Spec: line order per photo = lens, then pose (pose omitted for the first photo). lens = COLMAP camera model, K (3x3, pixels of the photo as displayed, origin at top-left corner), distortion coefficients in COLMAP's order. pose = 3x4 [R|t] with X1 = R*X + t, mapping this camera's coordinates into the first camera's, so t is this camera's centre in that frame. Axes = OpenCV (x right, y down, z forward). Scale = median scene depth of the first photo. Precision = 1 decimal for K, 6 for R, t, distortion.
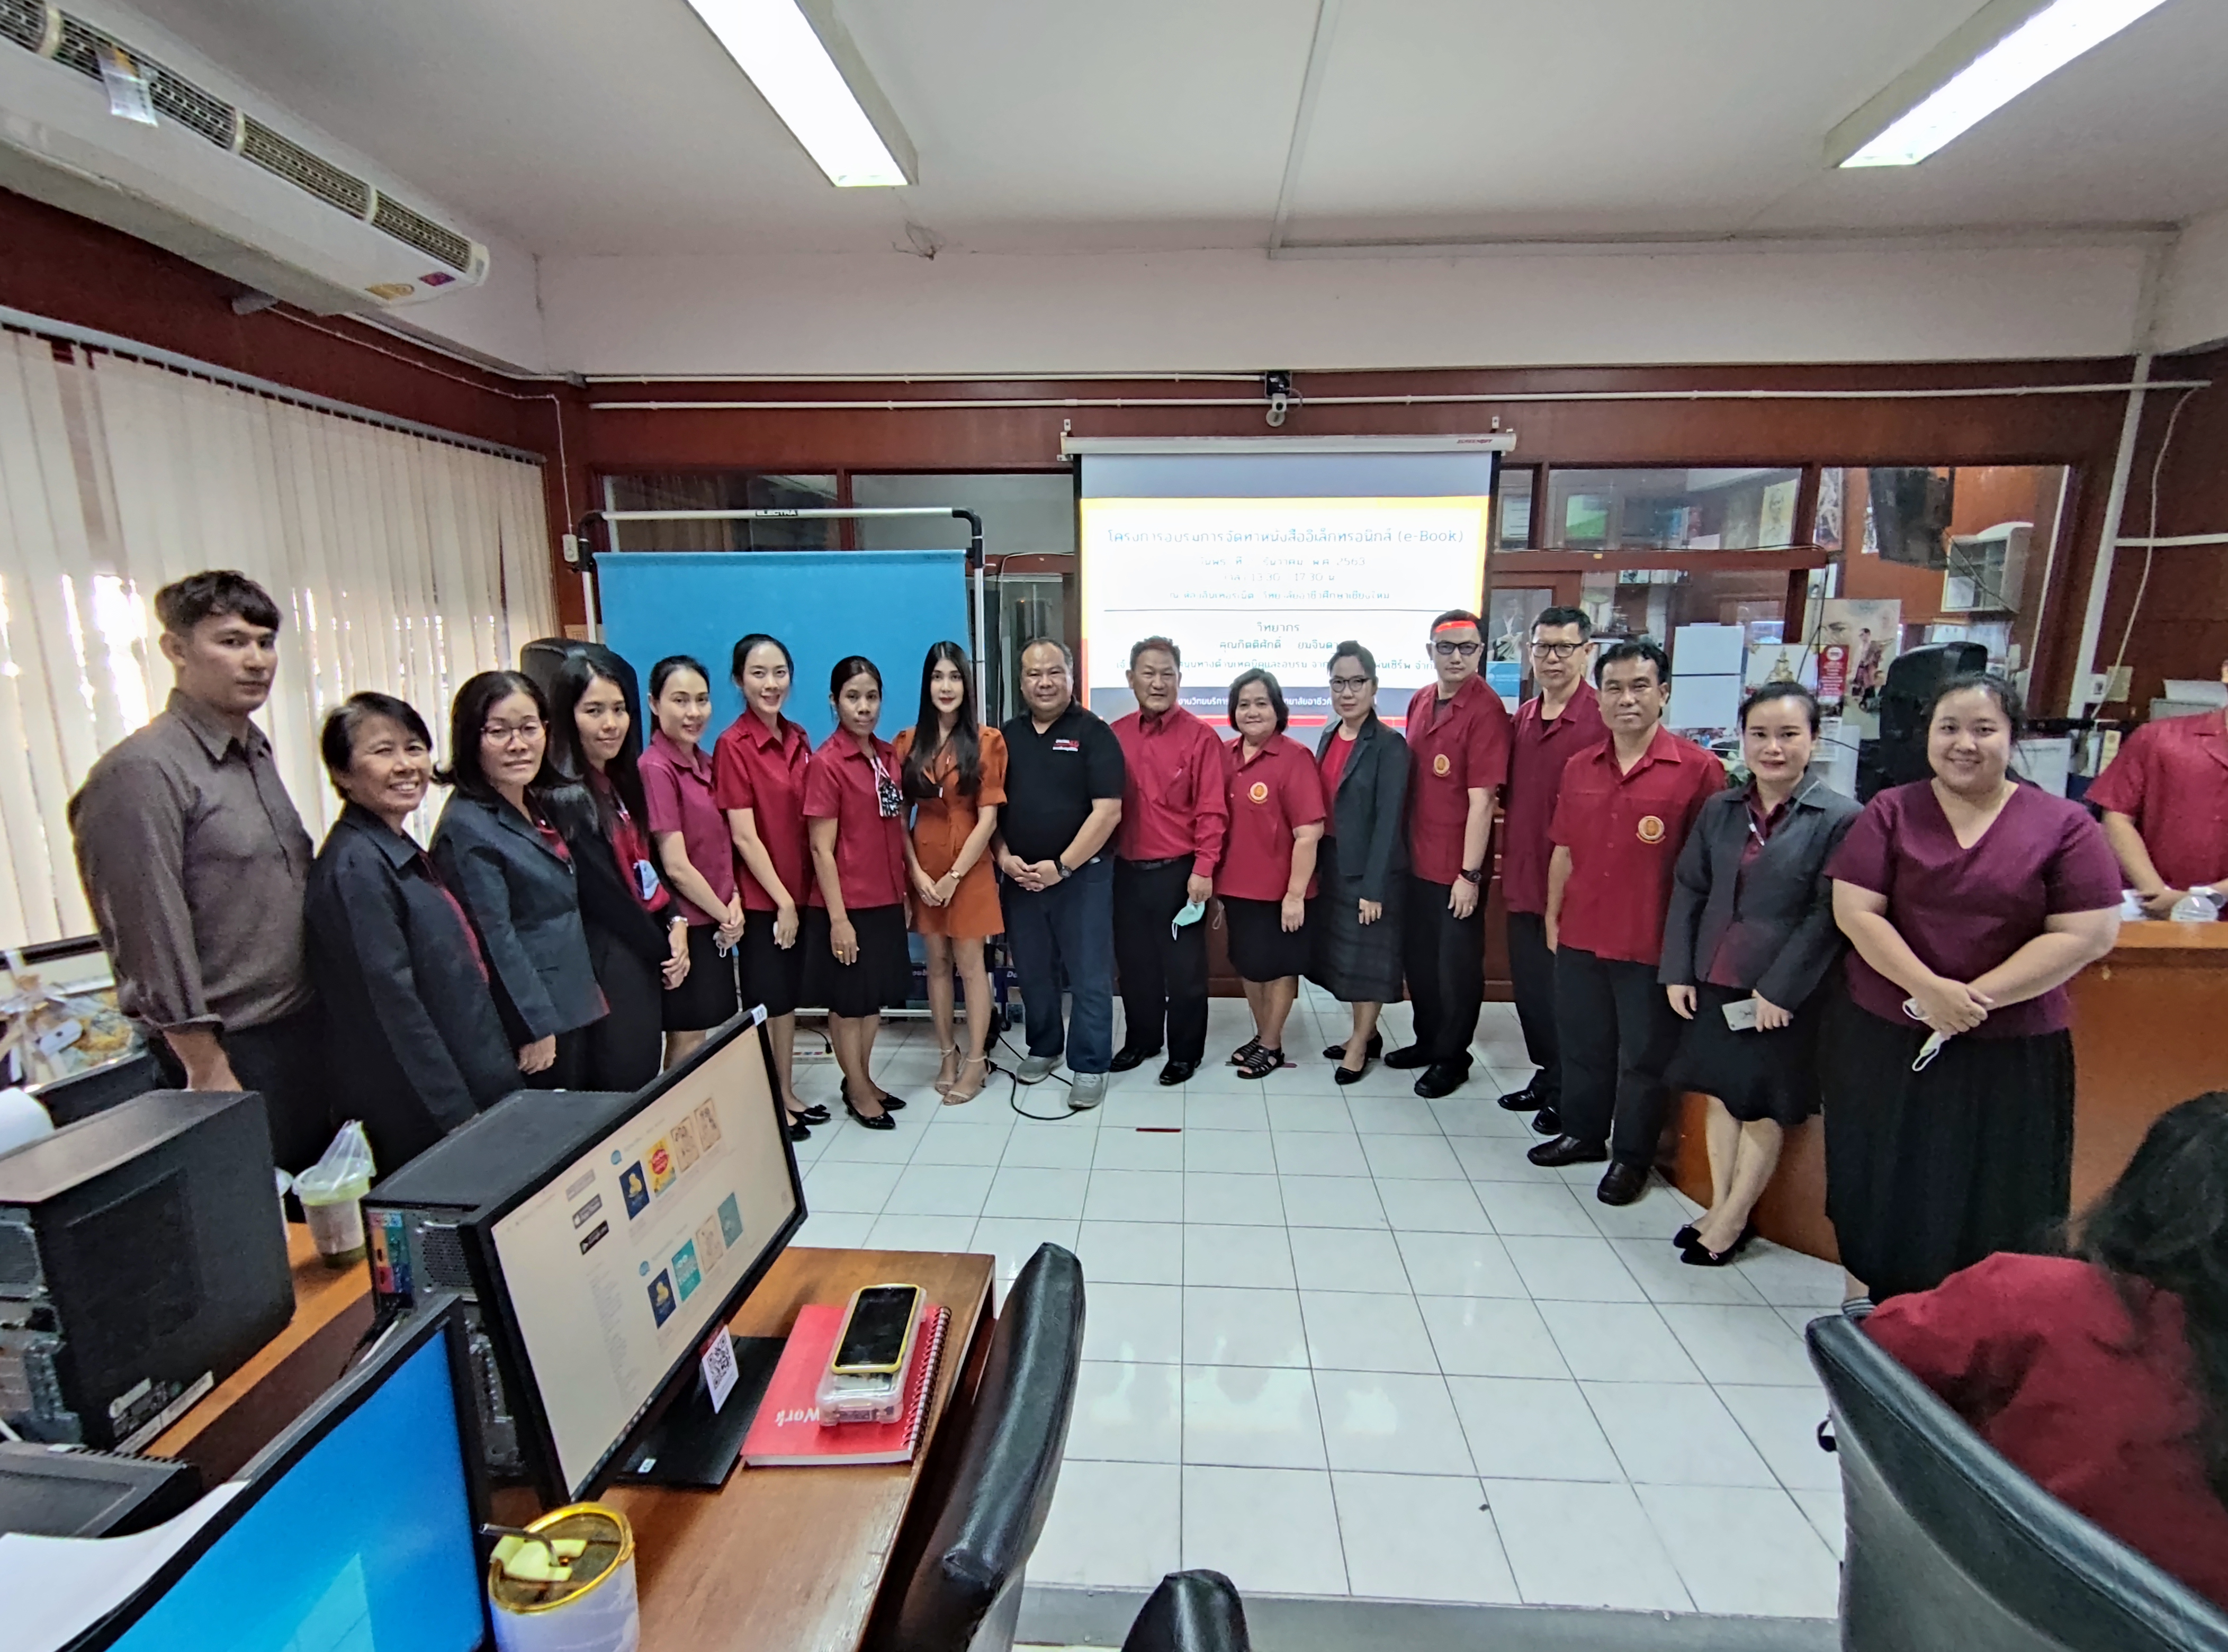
lens RADIAL K [[1011.5, 0, 1100.3], [0, 1011.5, 823.3], [0, 0, 1]] dist [-0.004986, 0.004134]
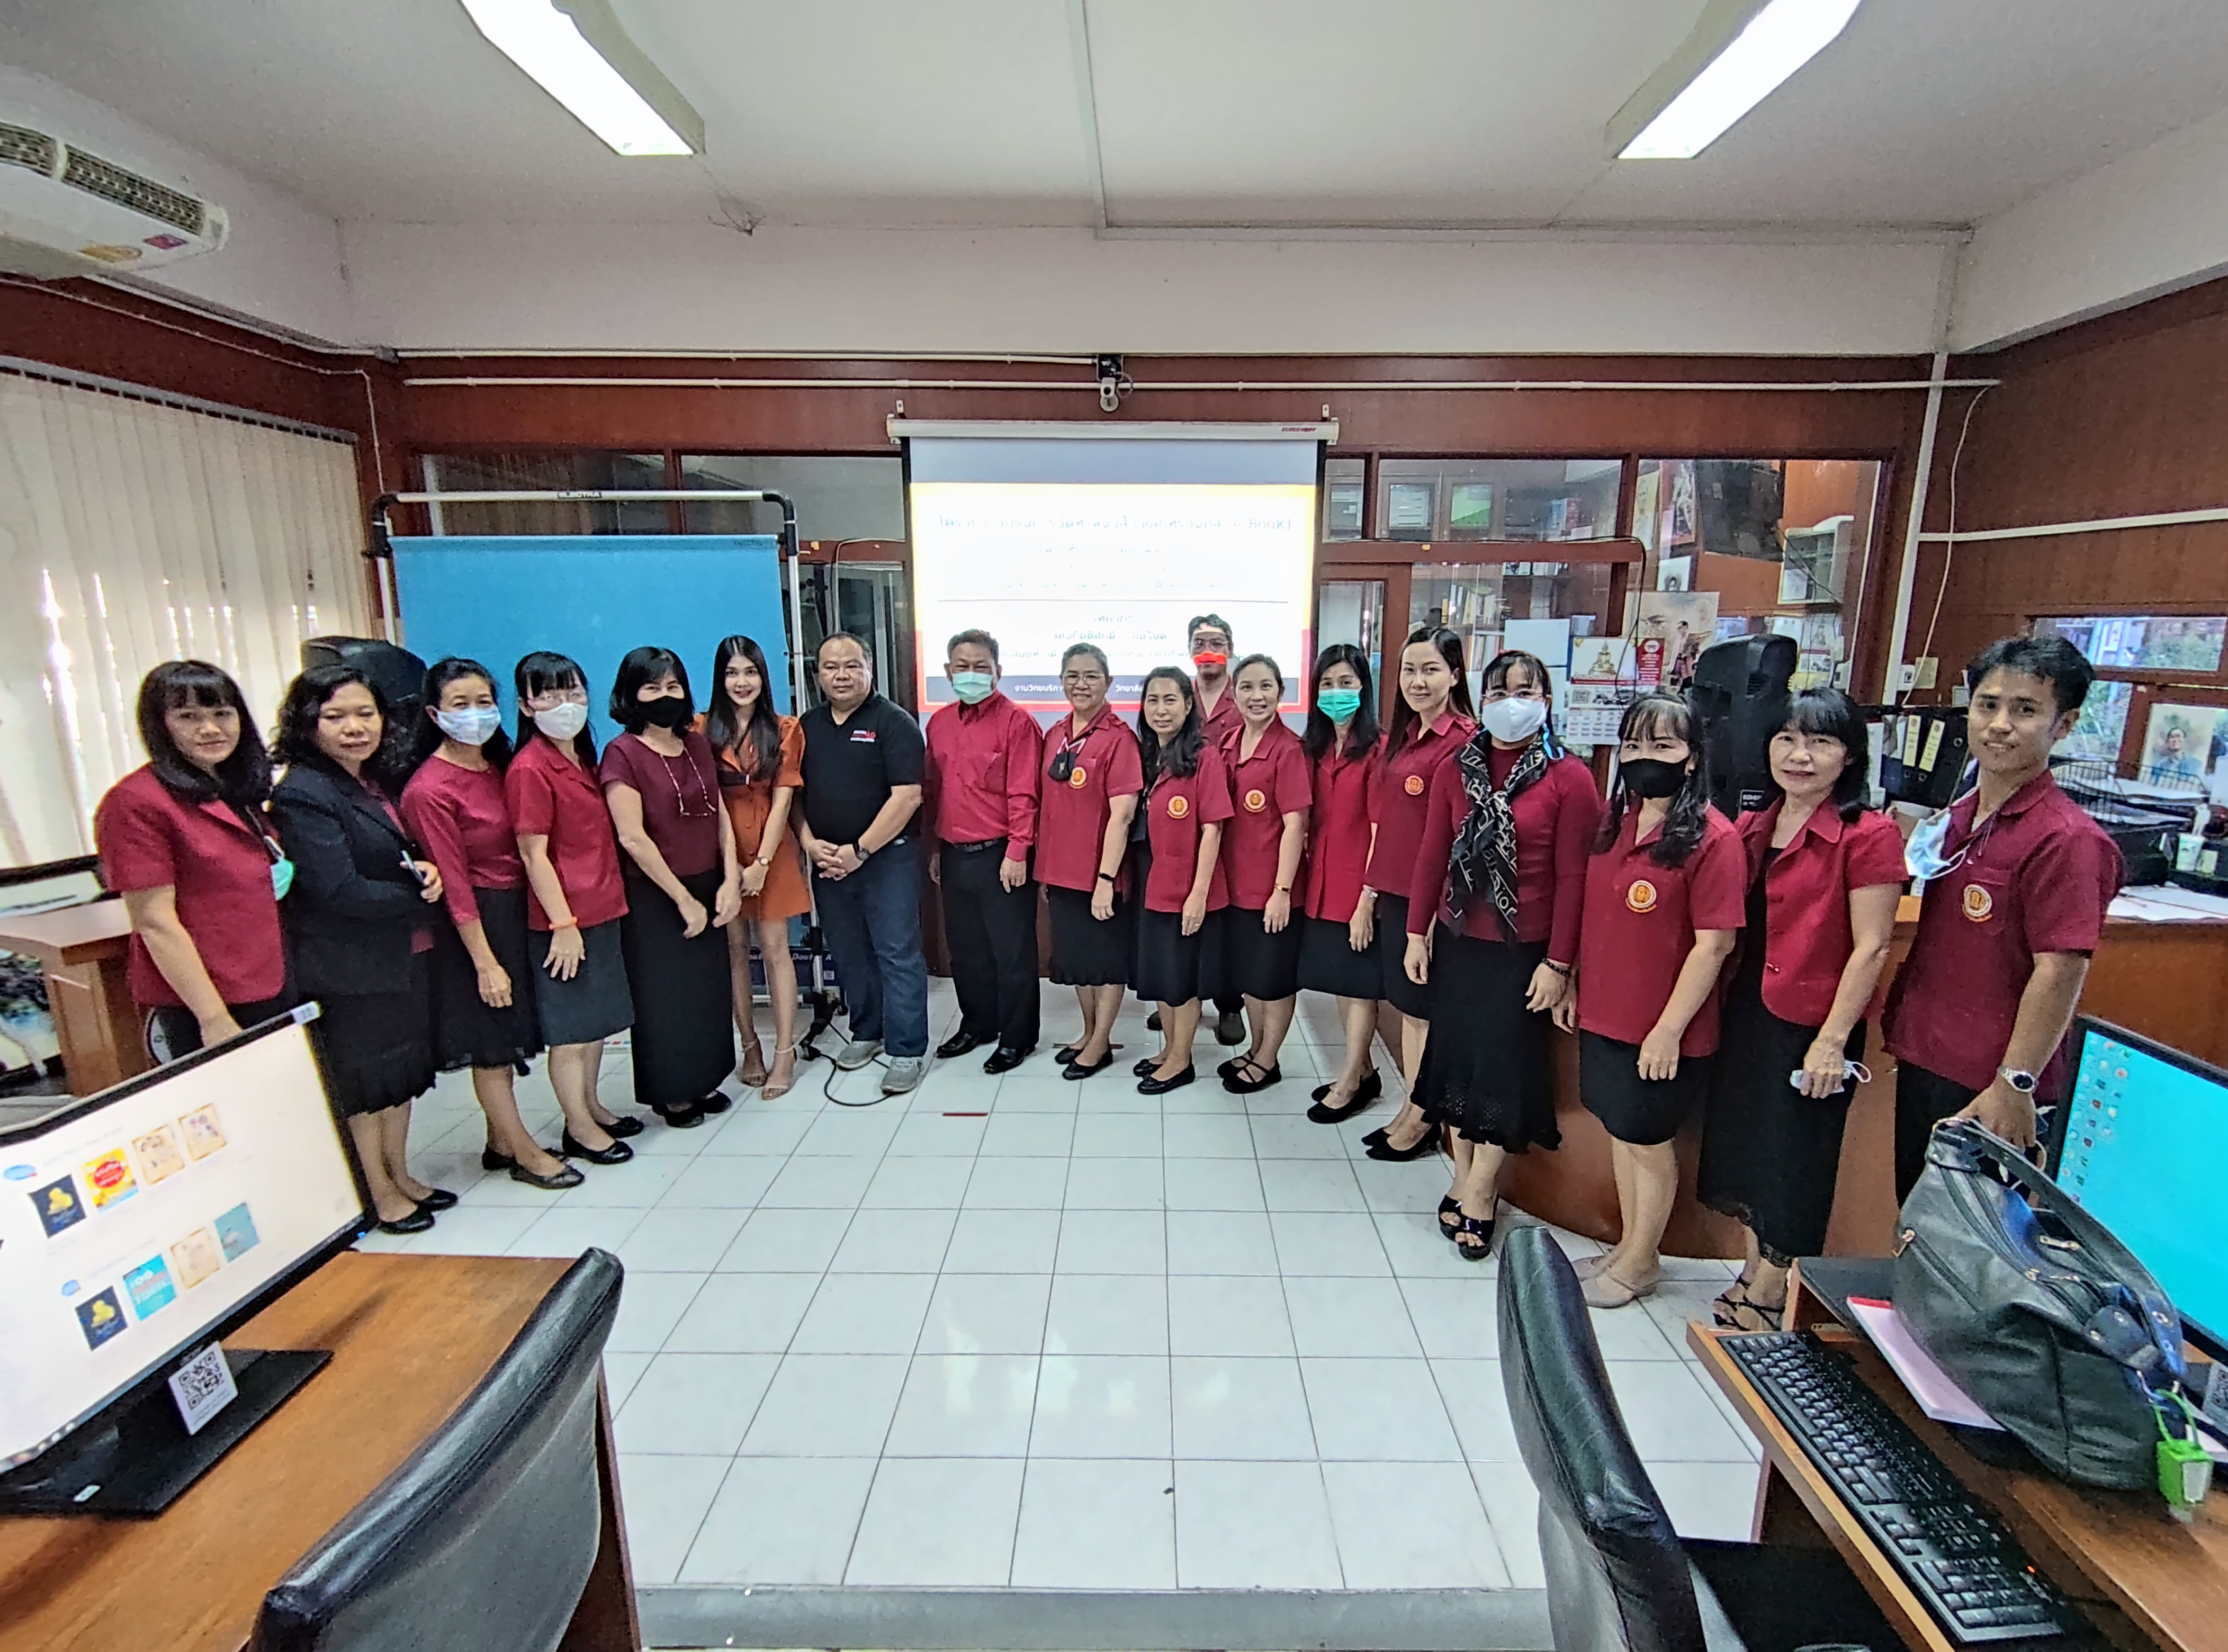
lens RADIAL K [[1011.5, 0, 1125.0], [0, 1011.5, 834.0], [0, 0, 1]] dist [-0.004986, 0.004134]
pose [[0.999156, -0.004235, 0.040849, 0.154580], [0.003355, 0.999761, 0.021595, -0.001668], [-0.040930, -0.021440, 0.998932, 0.003917]]
